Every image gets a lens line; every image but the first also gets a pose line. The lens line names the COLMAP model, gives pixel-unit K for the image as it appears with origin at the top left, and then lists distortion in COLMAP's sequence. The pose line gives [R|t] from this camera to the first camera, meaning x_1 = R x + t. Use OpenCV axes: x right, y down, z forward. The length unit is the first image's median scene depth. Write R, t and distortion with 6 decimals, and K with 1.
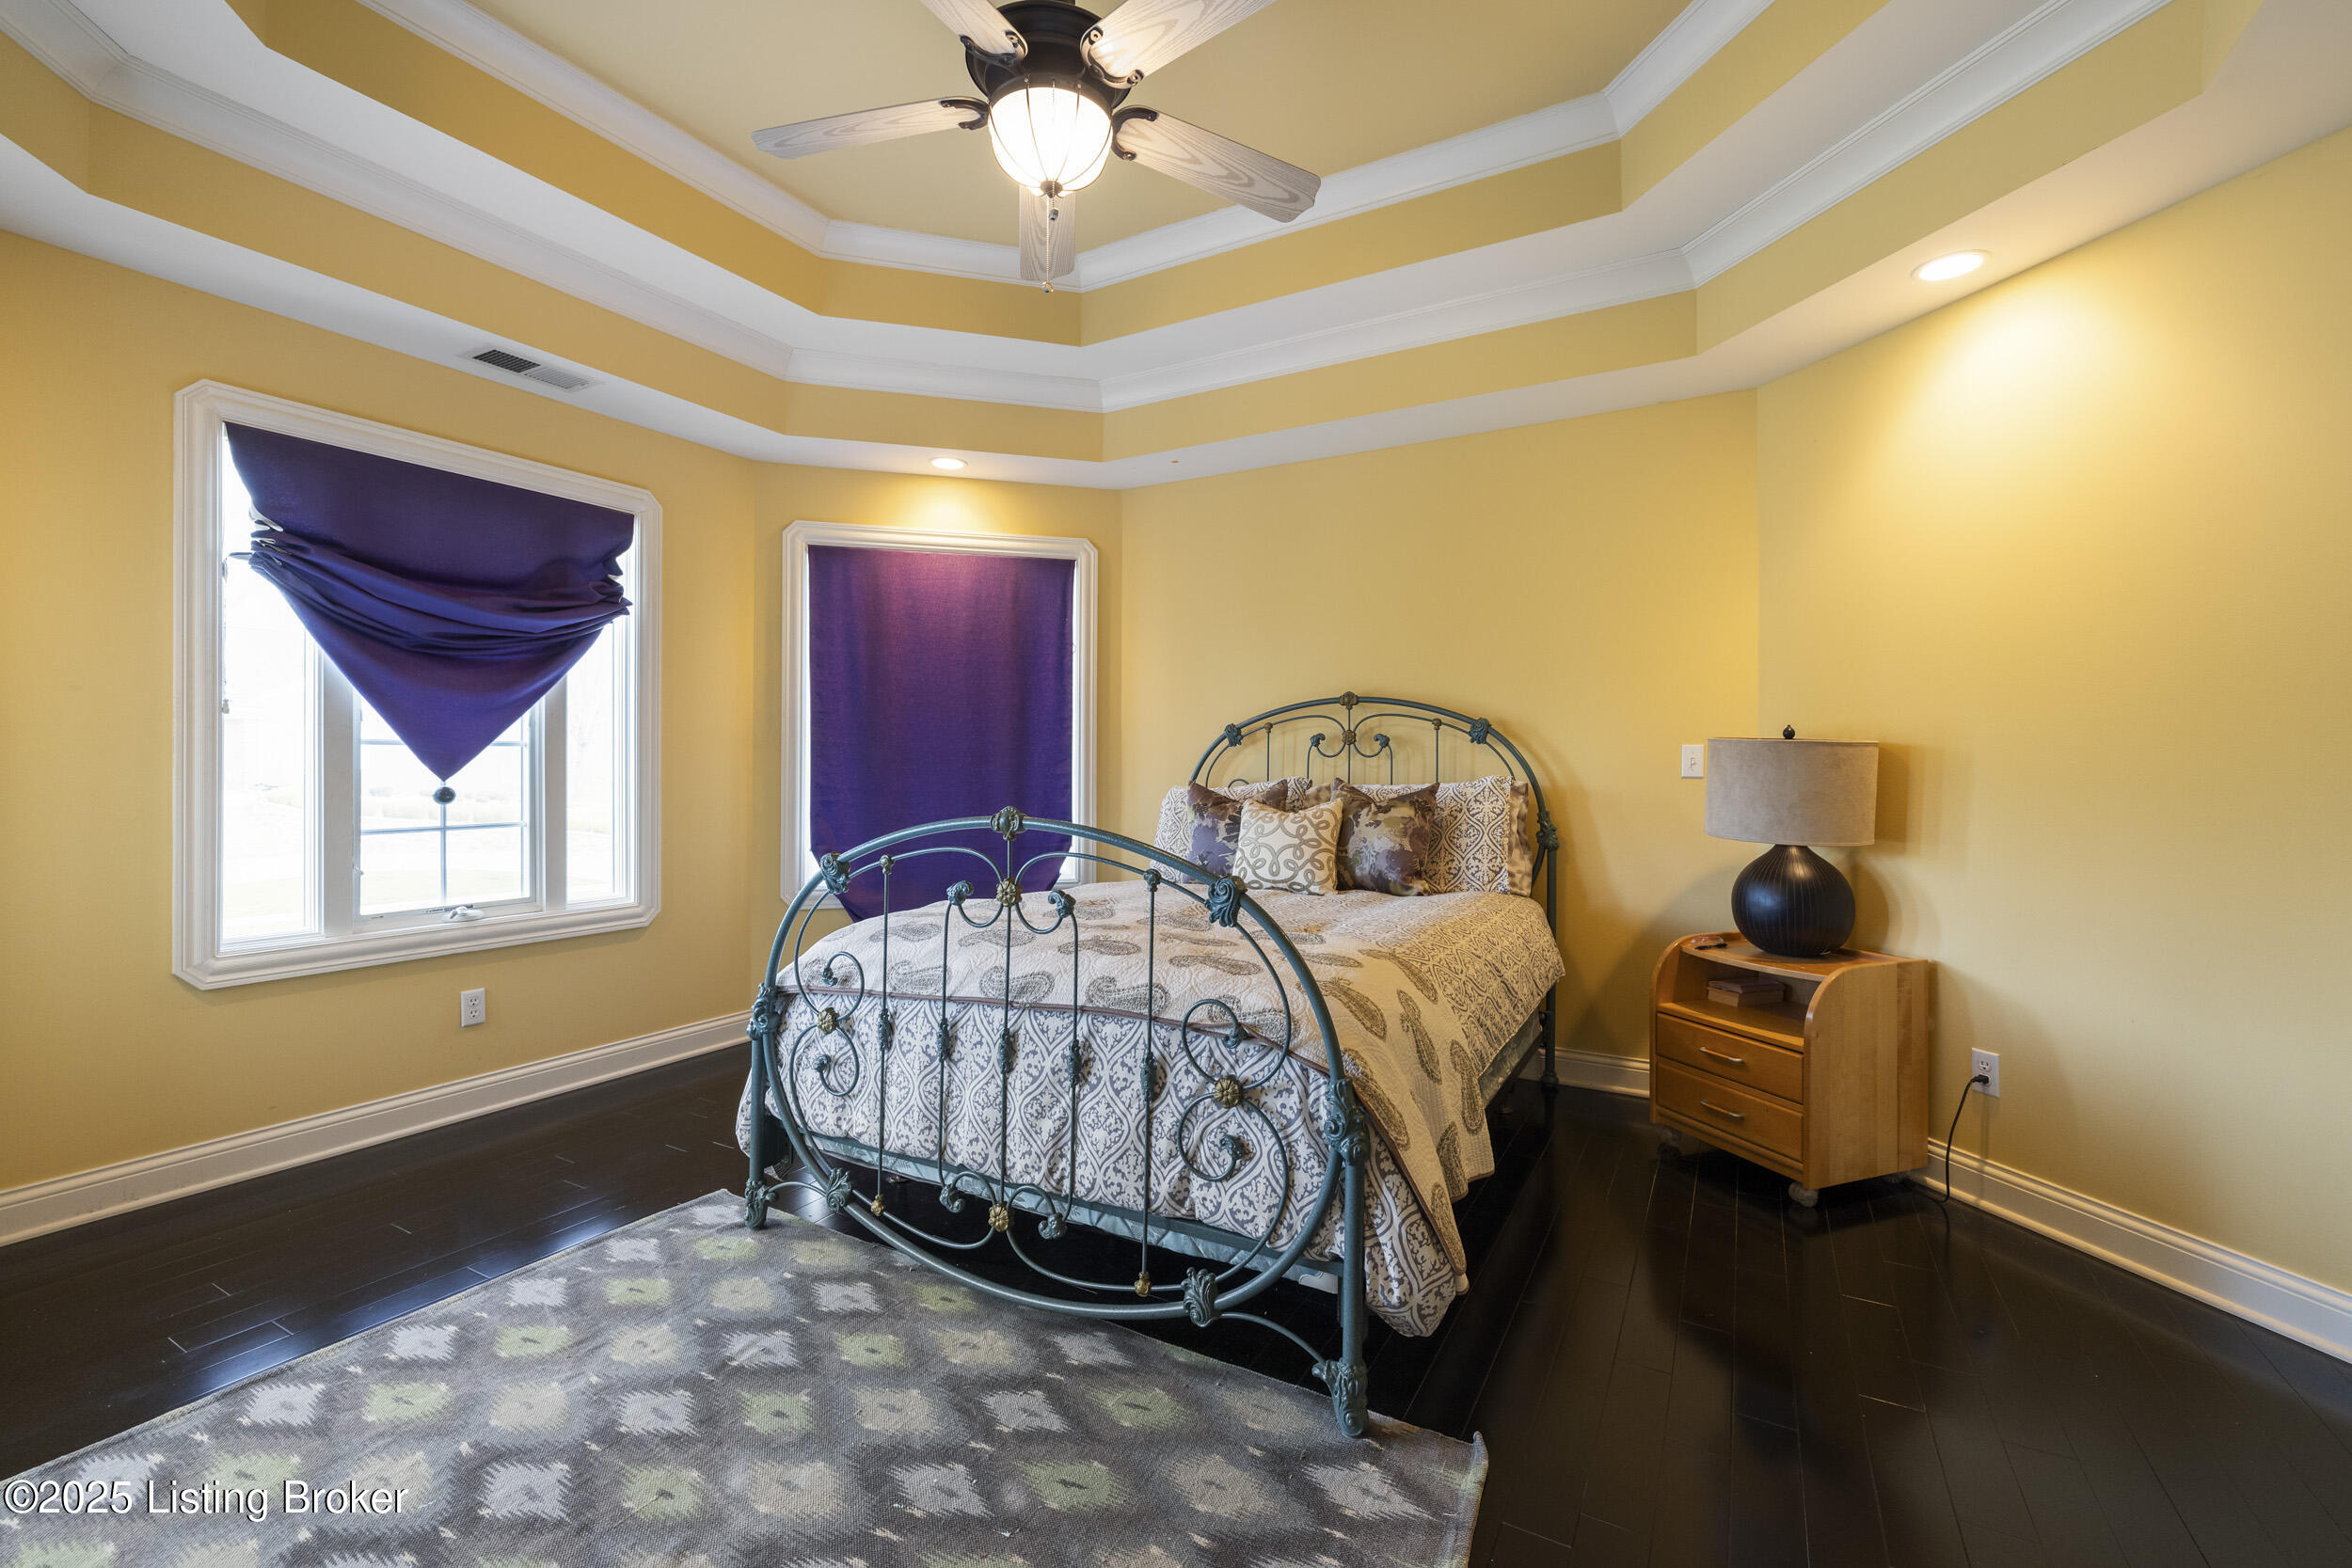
lens RADIAL K [[987.0, 0, 1180.4], [0, 987.0, 762.0], [0, 0, 1]] dist [0.001035, 0.000095]
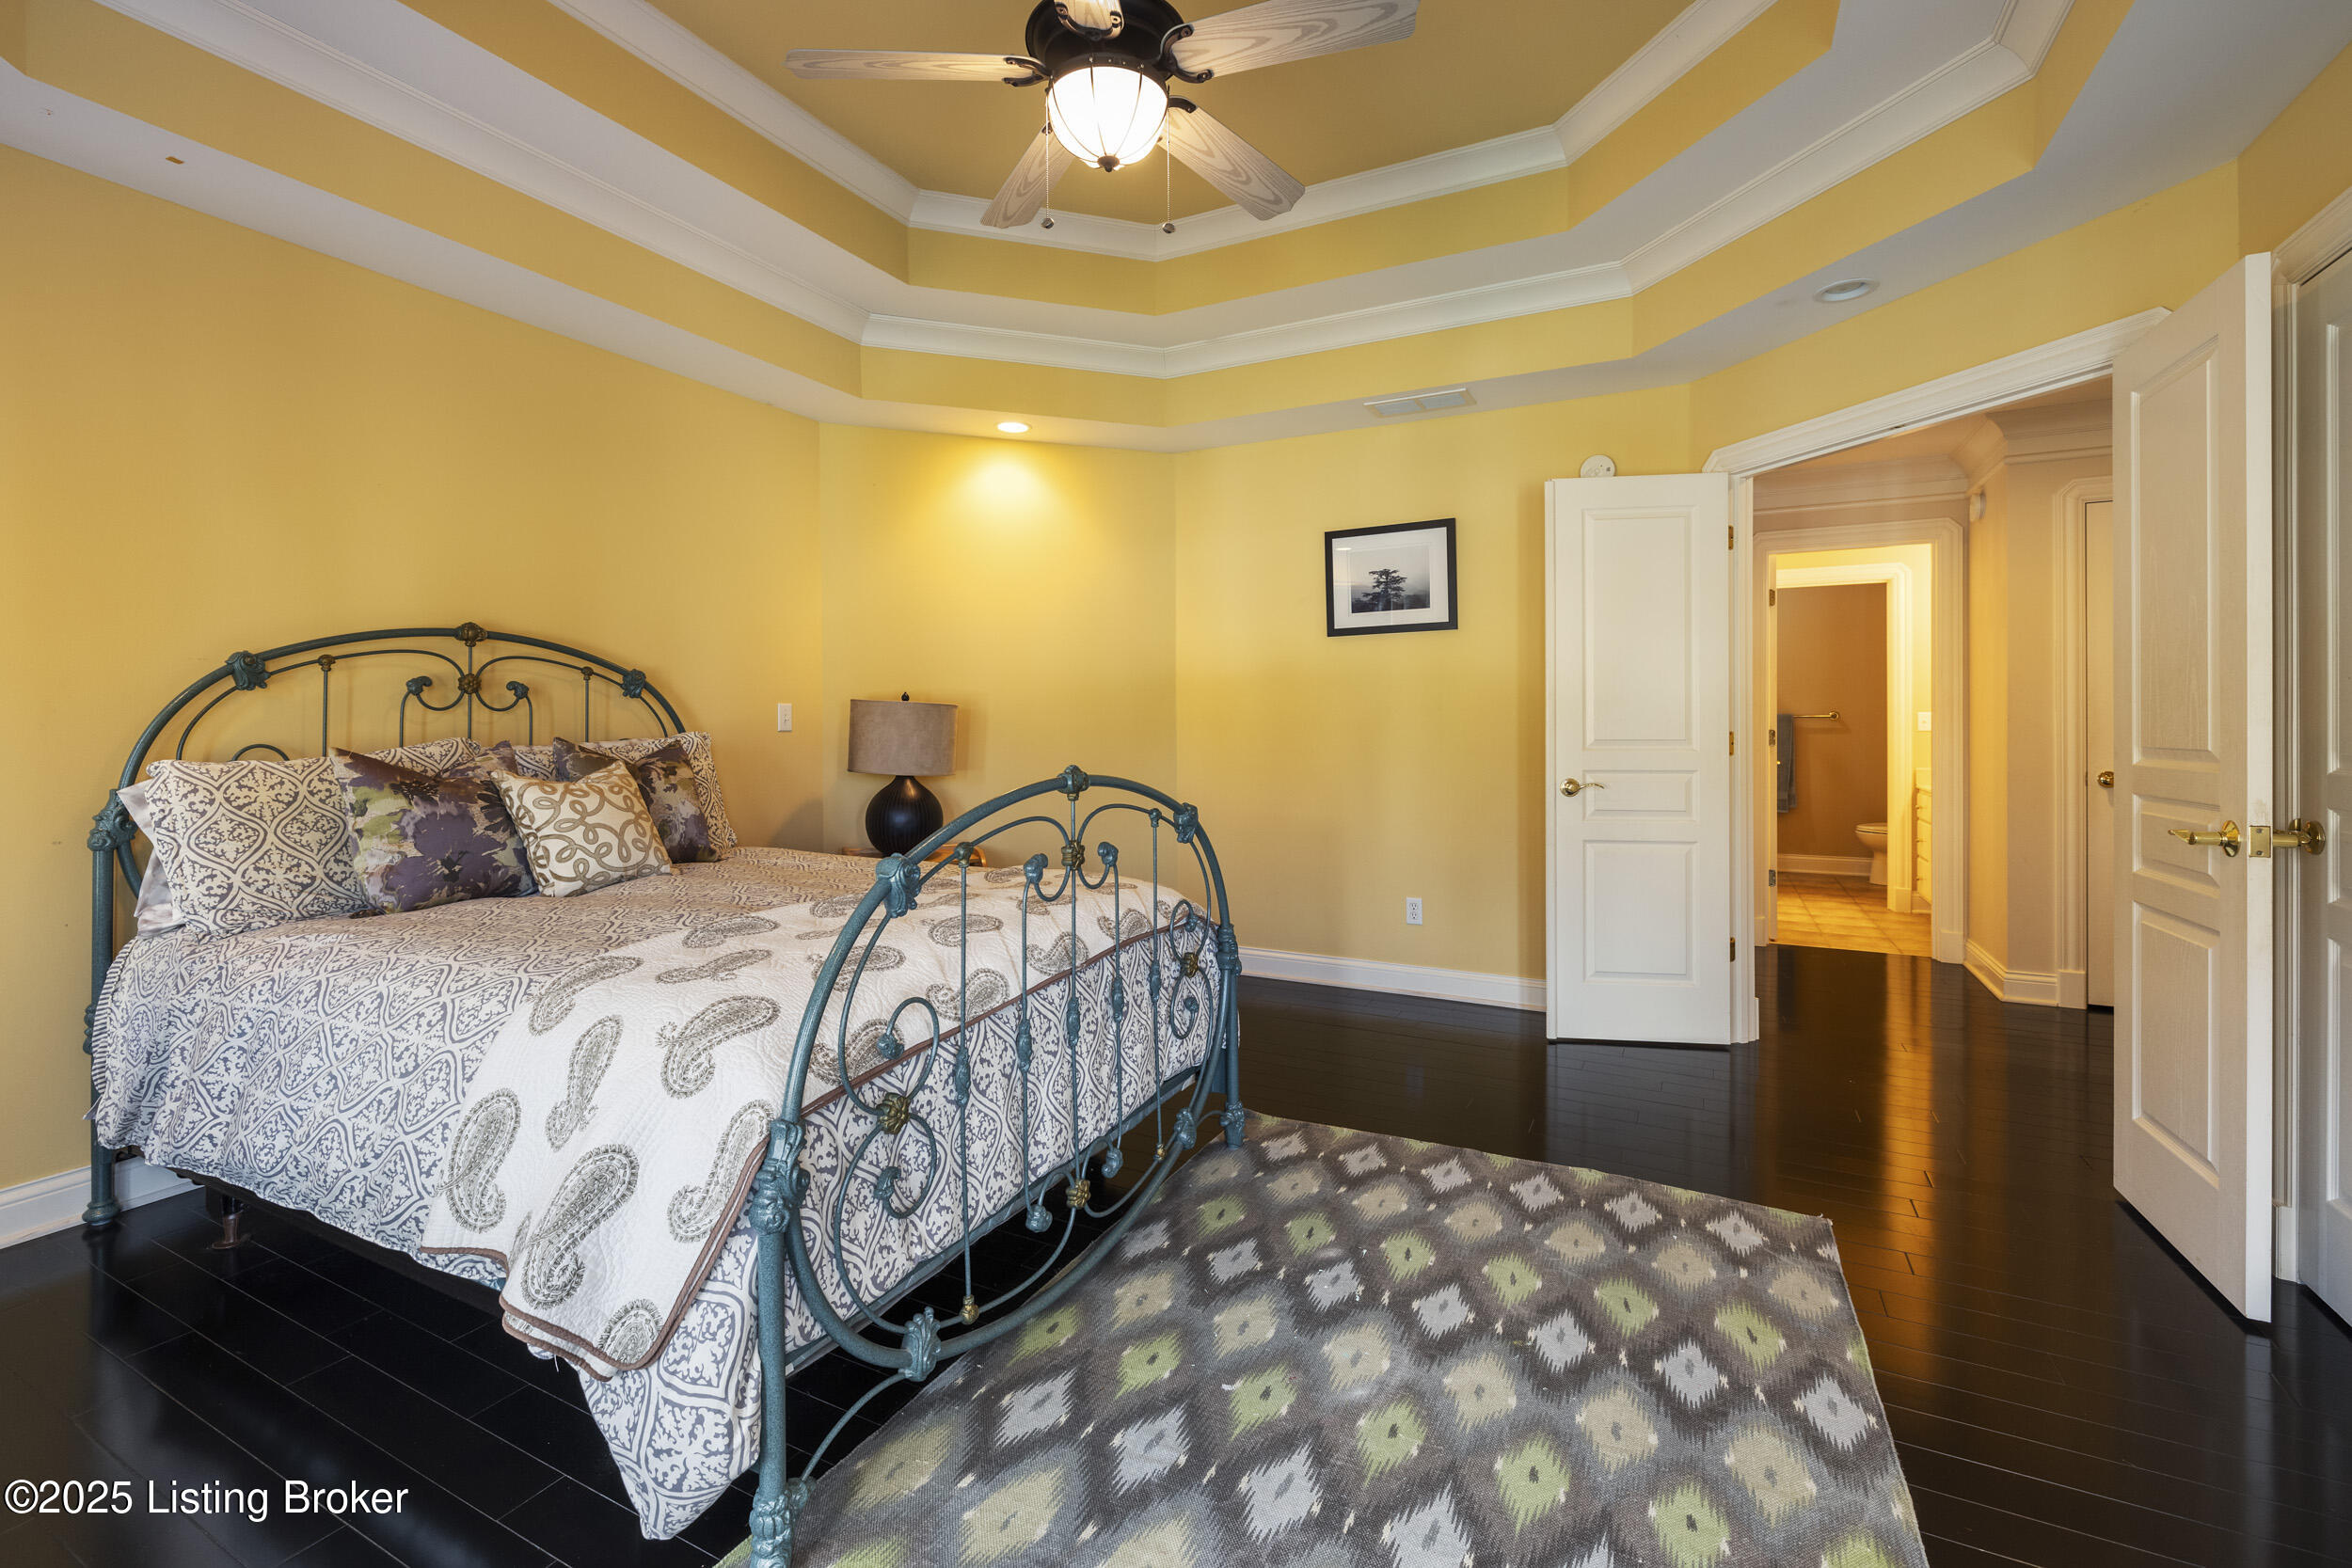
lens RADIAL K [[1010.4, 0, 1177.3], [0, 1010.4, 720.9], [0, 0, 1]] dist [-0.000502, -0.000027]
pose [[-0.039243, -0.002799, 0.999226, -1.034490], [-0.002795, 0.999992, 0.002692, -0.000816], [-0.999226, -0.002687, -0.039250, 0.839234]]
